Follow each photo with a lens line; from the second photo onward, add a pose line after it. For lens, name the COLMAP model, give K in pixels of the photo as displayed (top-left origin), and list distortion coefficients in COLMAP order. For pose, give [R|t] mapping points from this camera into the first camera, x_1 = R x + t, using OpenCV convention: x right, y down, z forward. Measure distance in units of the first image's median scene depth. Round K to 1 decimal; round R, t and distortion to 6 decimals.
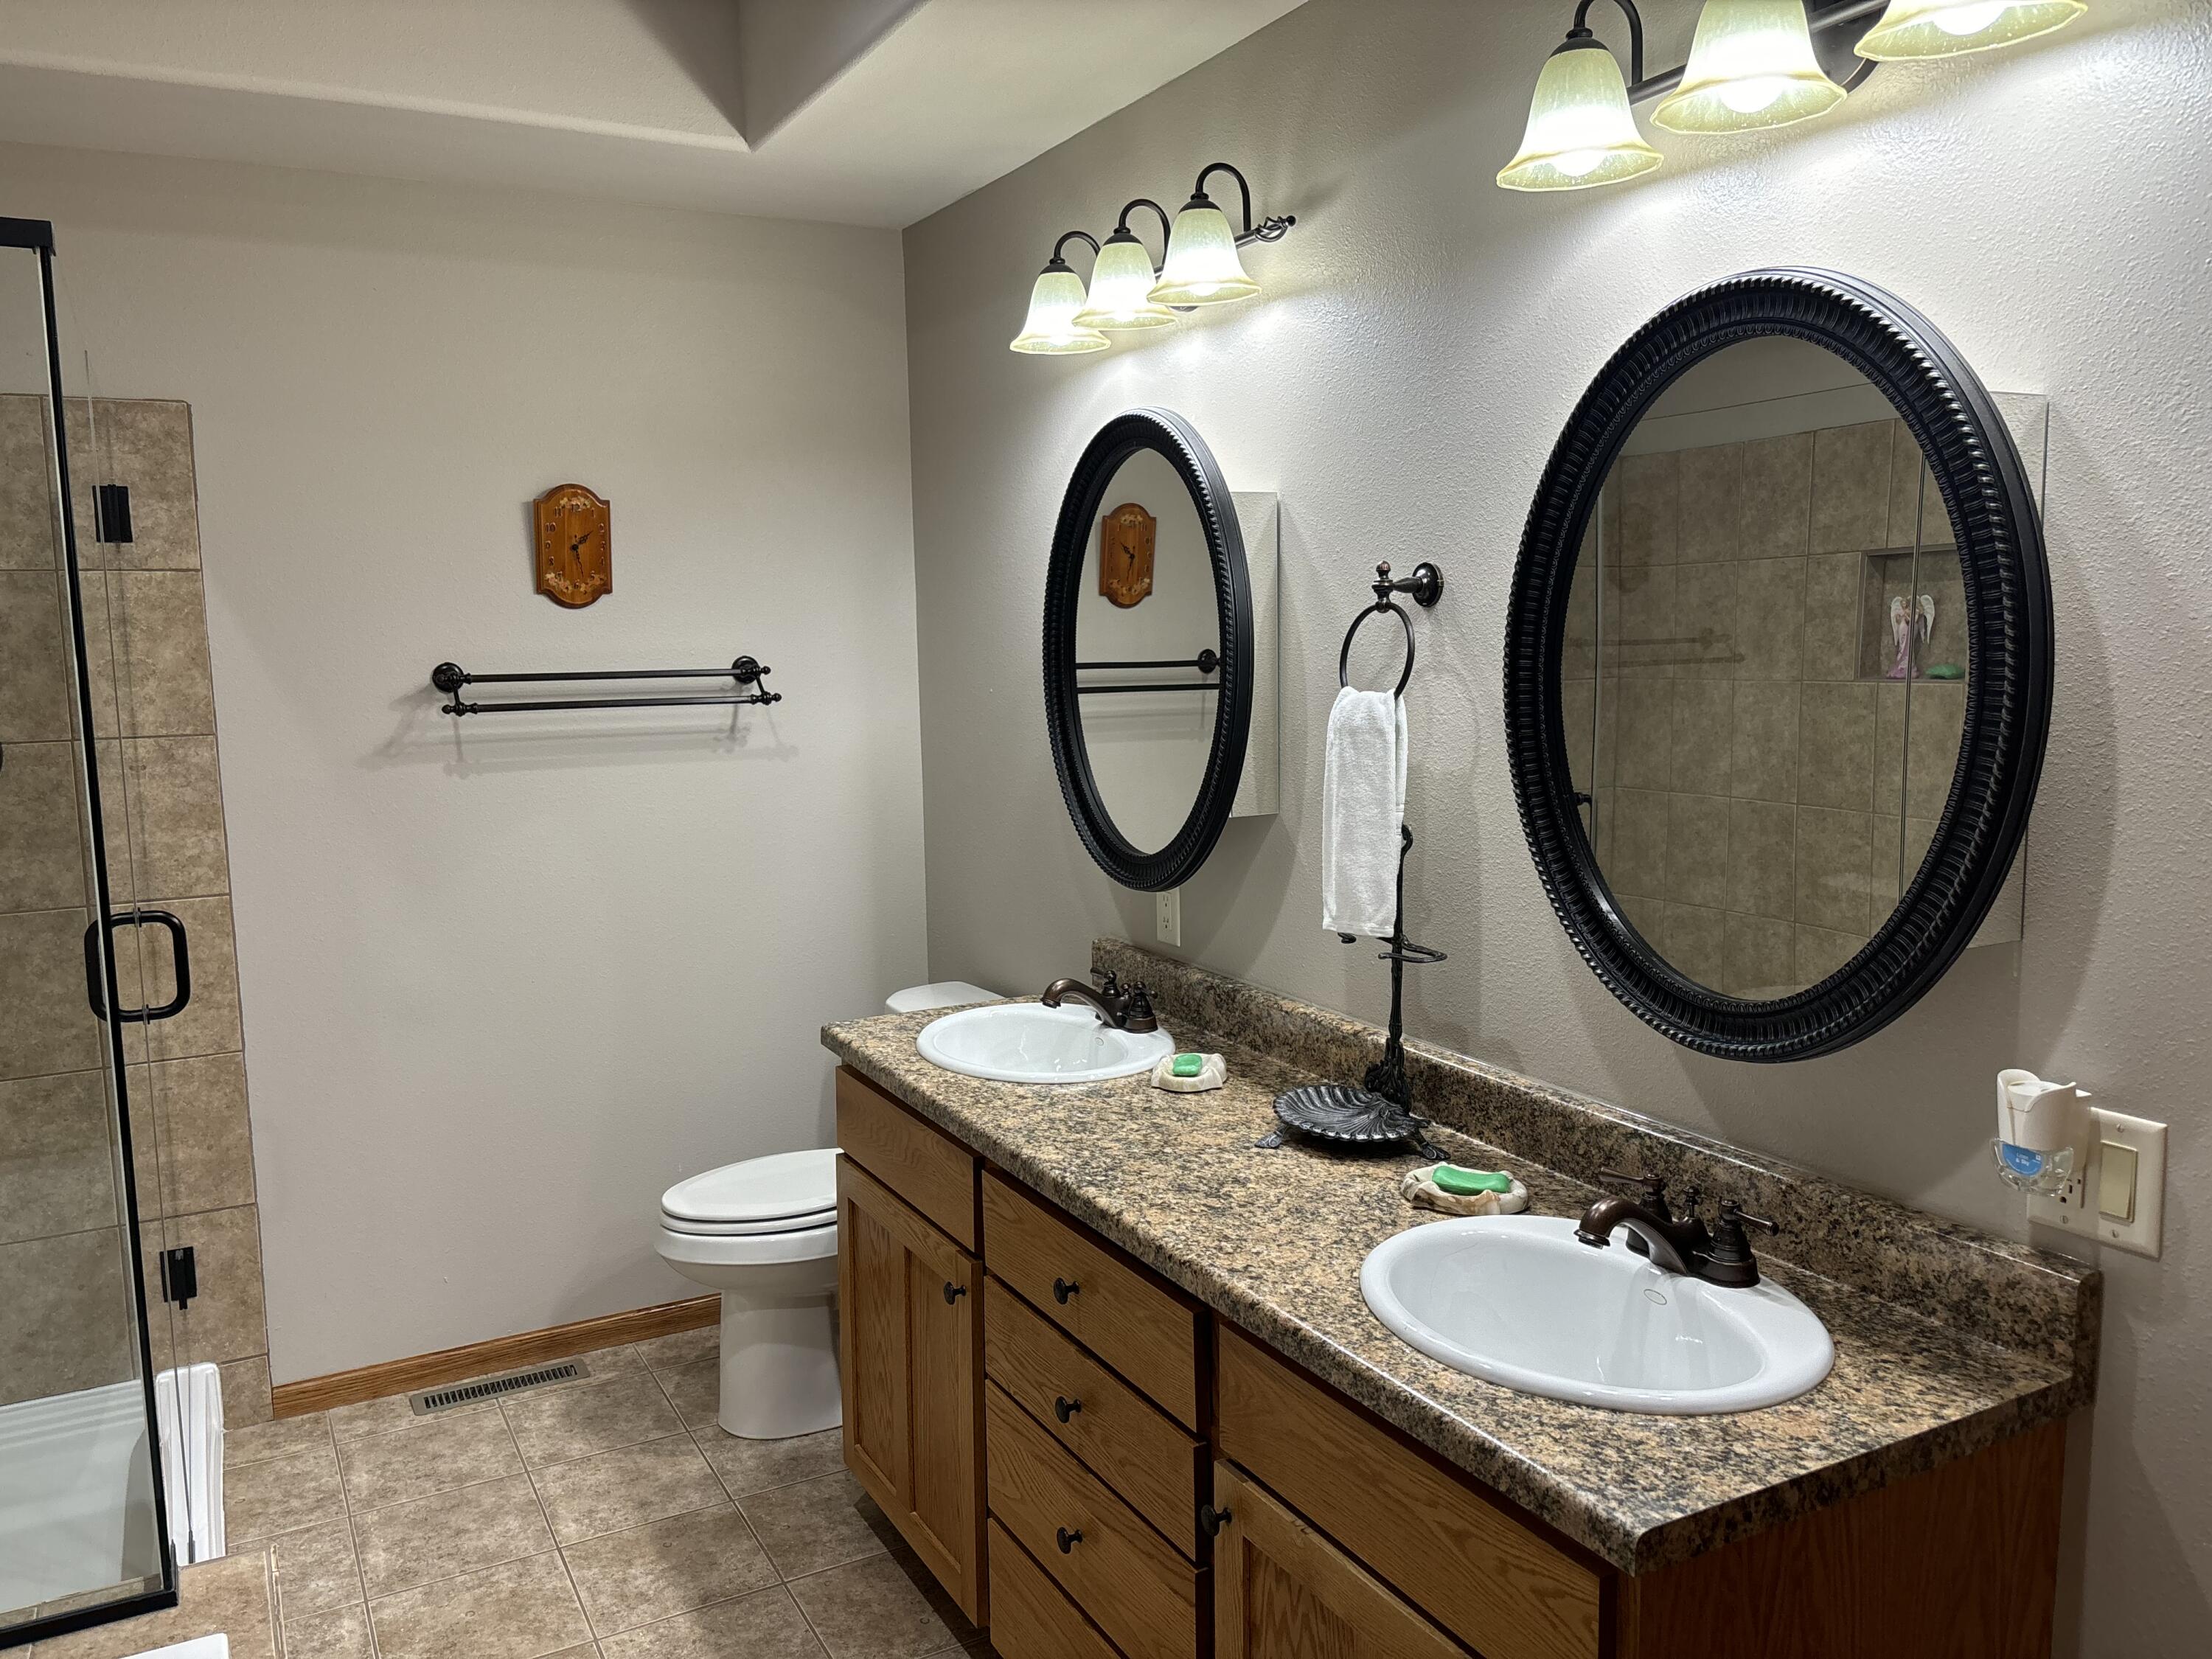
lens RADIAL K [[1670.2, 0, 1101.3], [0, 1670.2, 839.7], [0, 0, 1]] dist [0.056545, -0.062050]
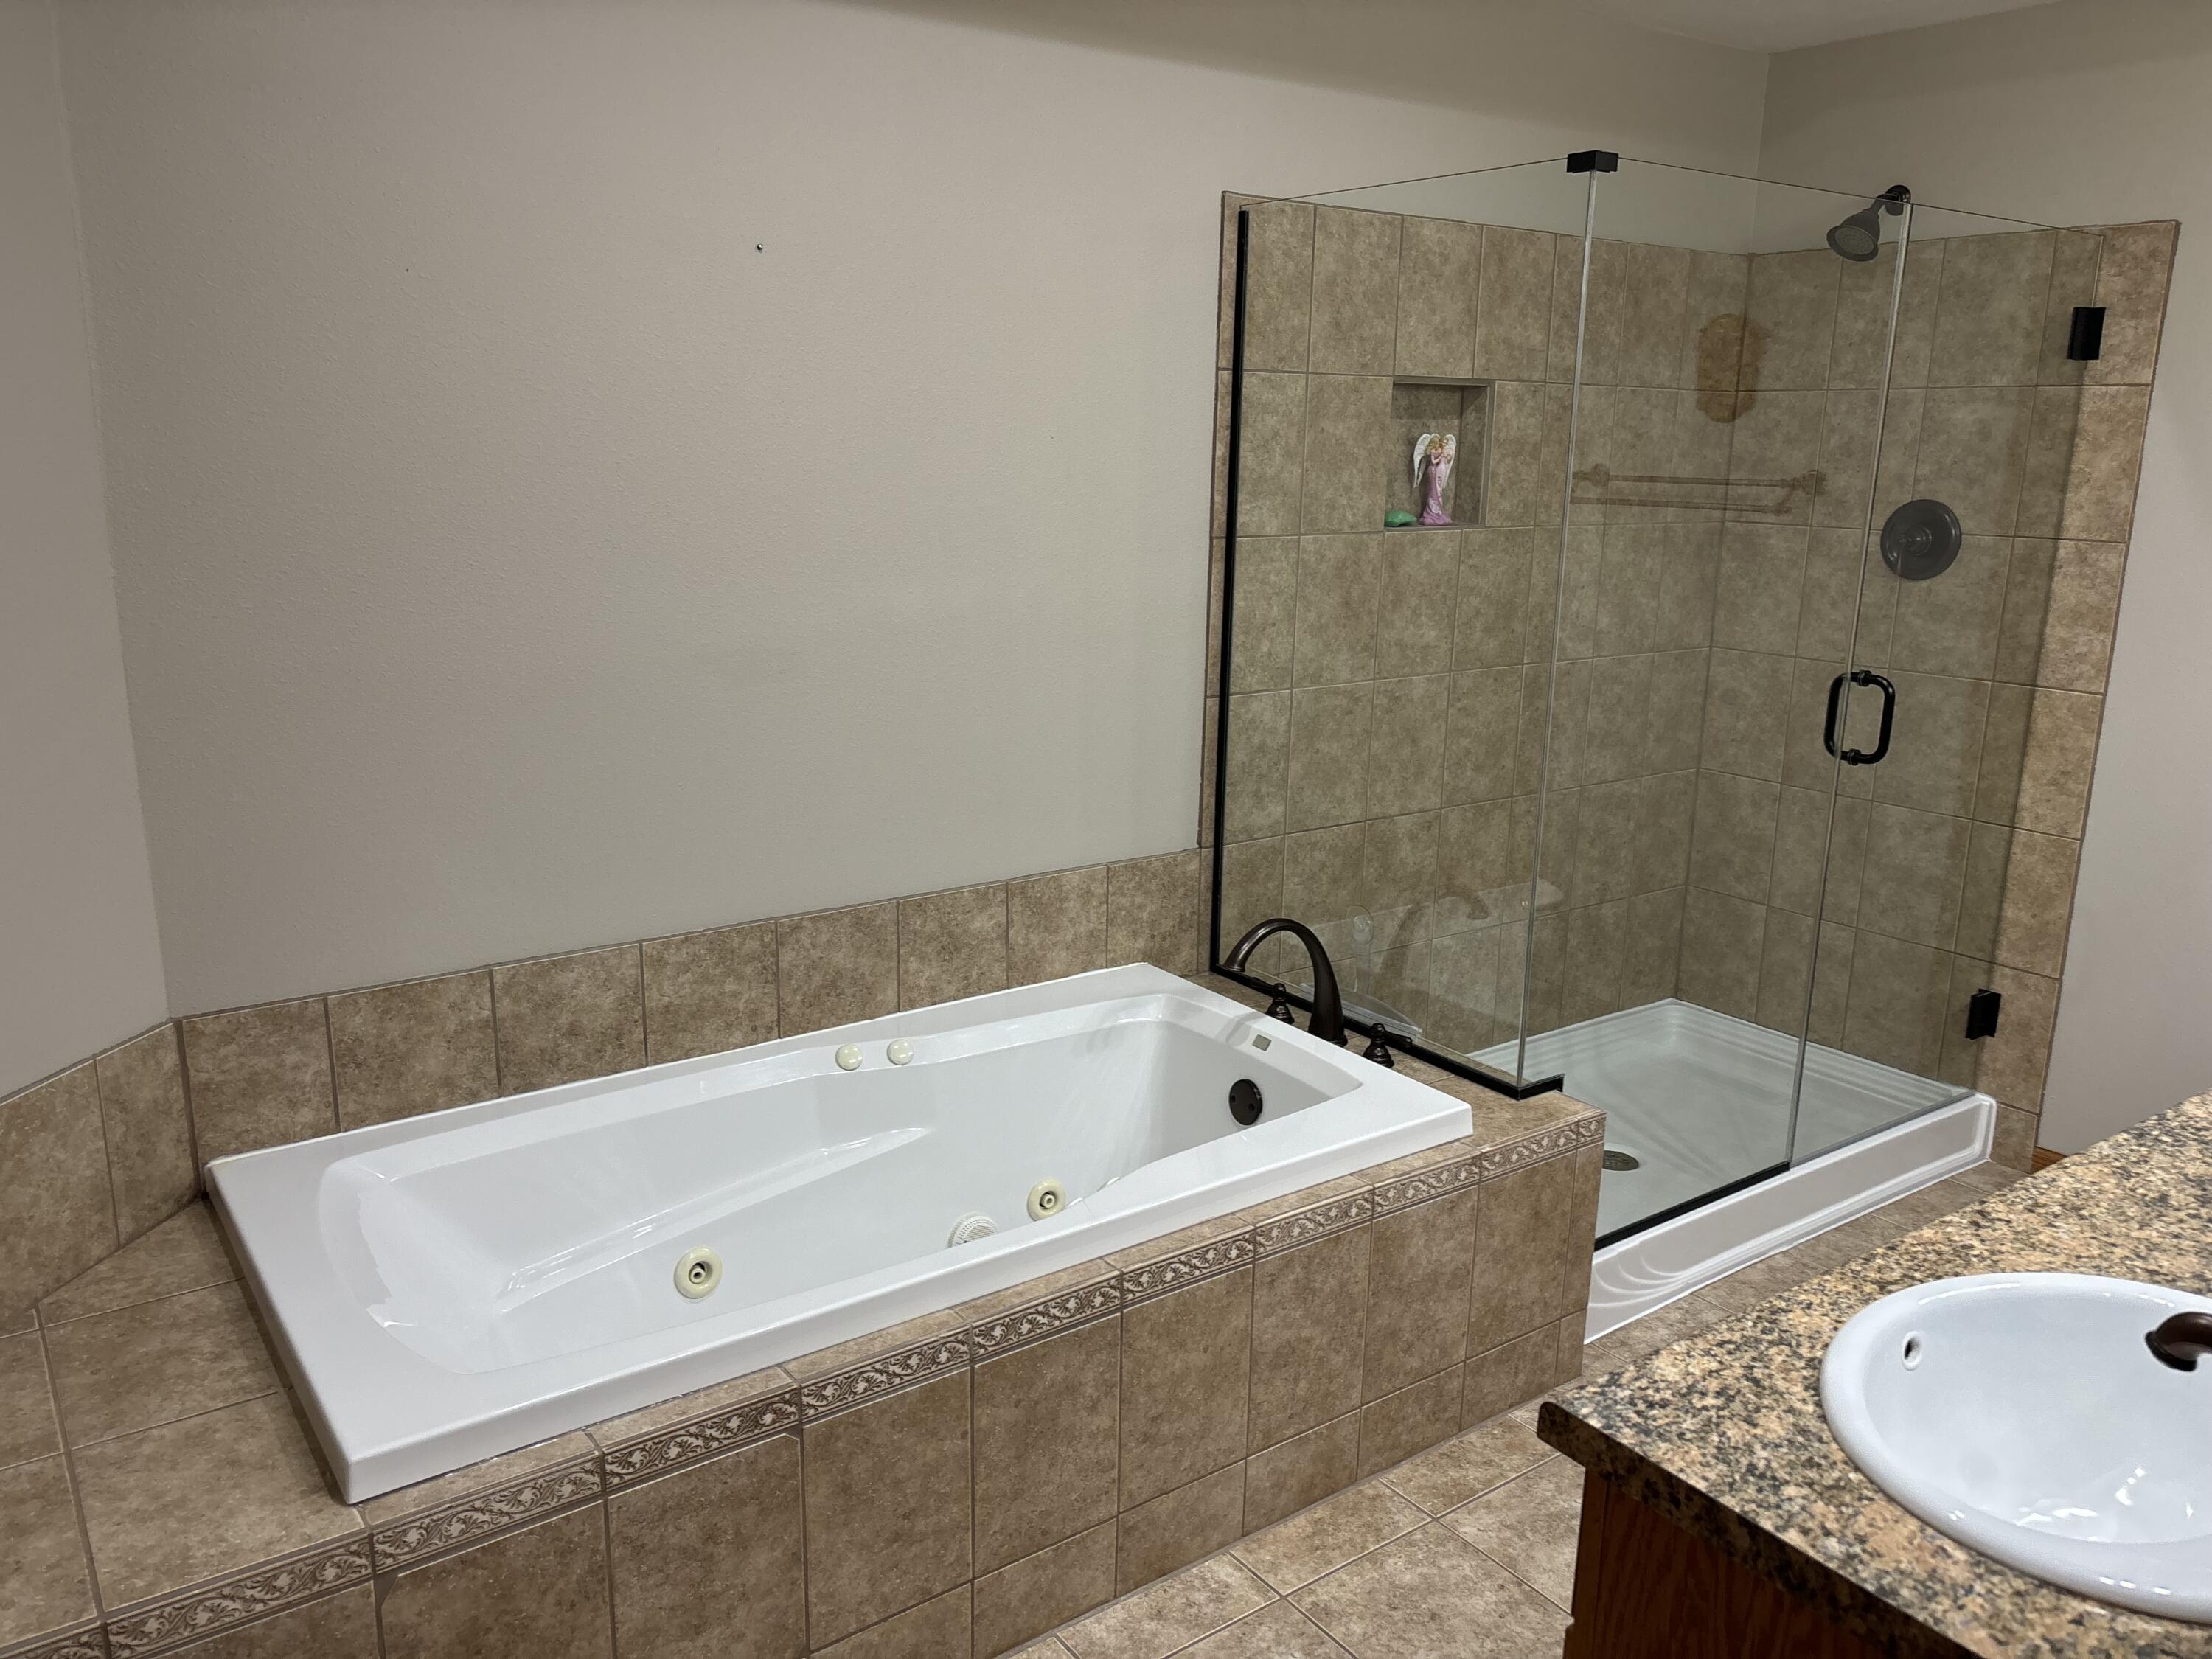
lens RADIAL K [[1670.2, 0, 1097.1], [0, 1670.2, 830.3], [0, 0, 1]] dist [0.056545, -0.062050]
pose [[0.125692, 0.248073, -0.960553, 0.466458], [-0.143589, 0.962585, 0.229809, -0.040542], [0.981623, 0.109040, 0.156610, 0.222270]]
